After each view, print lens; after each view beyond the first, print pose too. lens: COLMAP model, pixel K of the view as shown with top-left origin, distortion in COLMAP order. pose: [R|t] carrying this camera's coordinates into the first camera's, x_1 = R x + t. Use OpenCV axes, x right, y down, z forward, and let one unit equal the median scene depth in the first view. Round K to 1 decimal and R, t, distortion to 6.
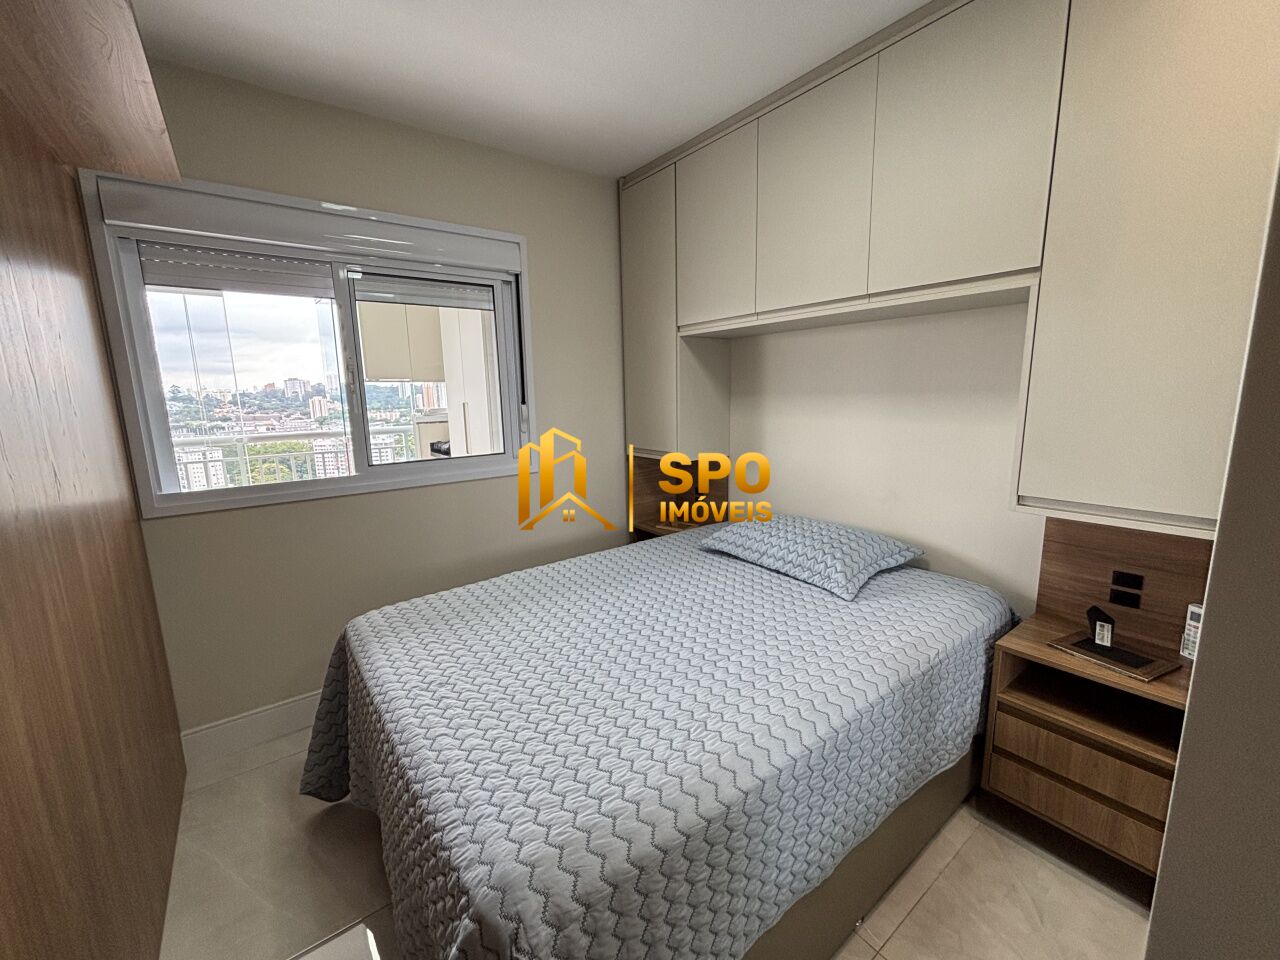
lens RADIAL K [[512.2, 0, 645.9], [0, 512.2, 475.5], [0, 0, 1]] dist [-0.006710, 0.002204]
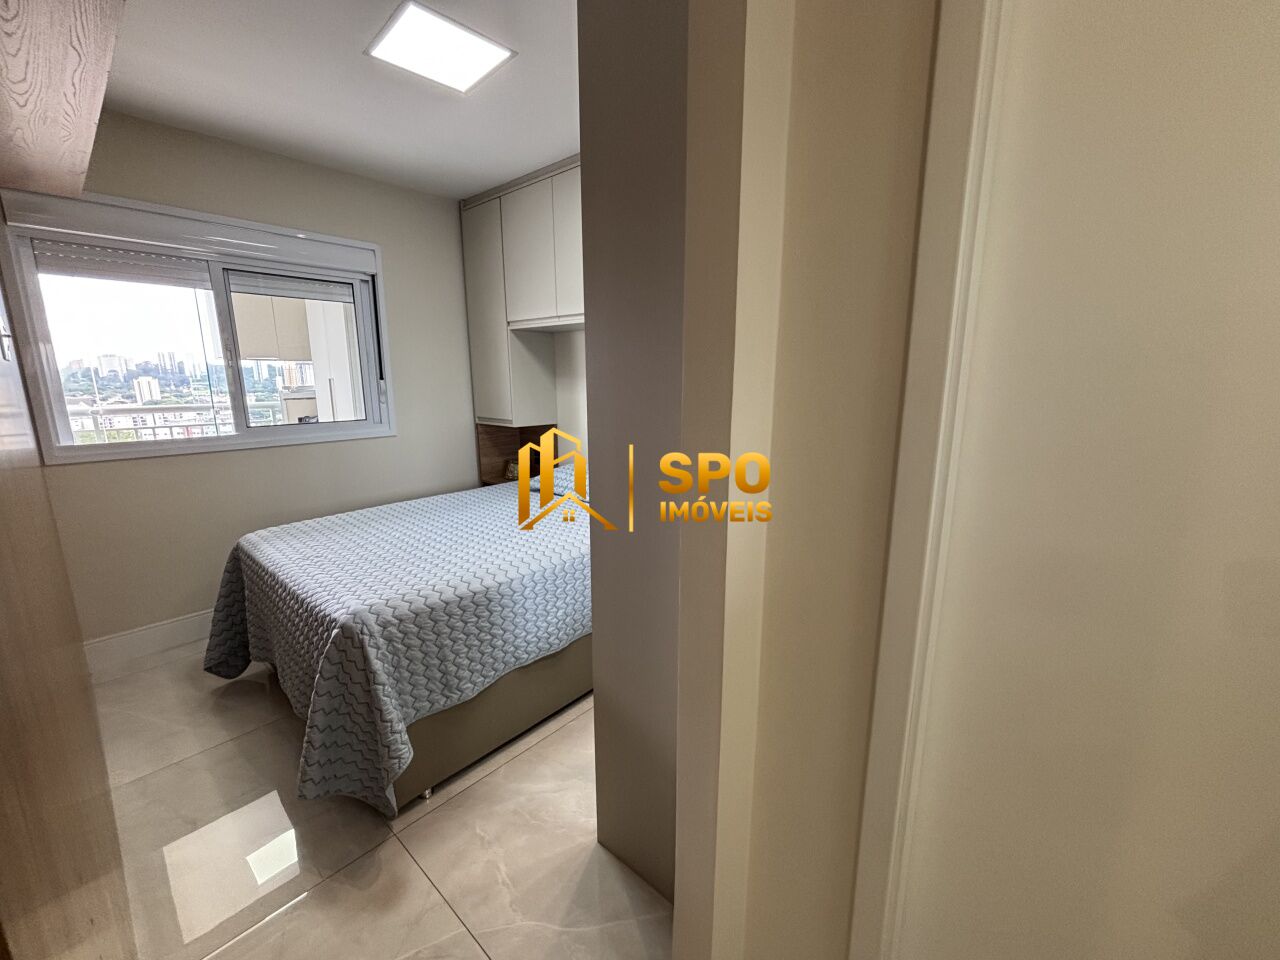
lens RADIAL K [[512.2, 0, 643.4], [0, 512.2, 478.3], [0, 0, 1]] dist [-0.006710, 0.002204]
pose [[0.980212, -0.020639, 0.196870, 0.151733], [0.014762, 0.999402, 0.031275, 0.079856], [-0.197397, -0.027749, 0.979931, -0.399452]]
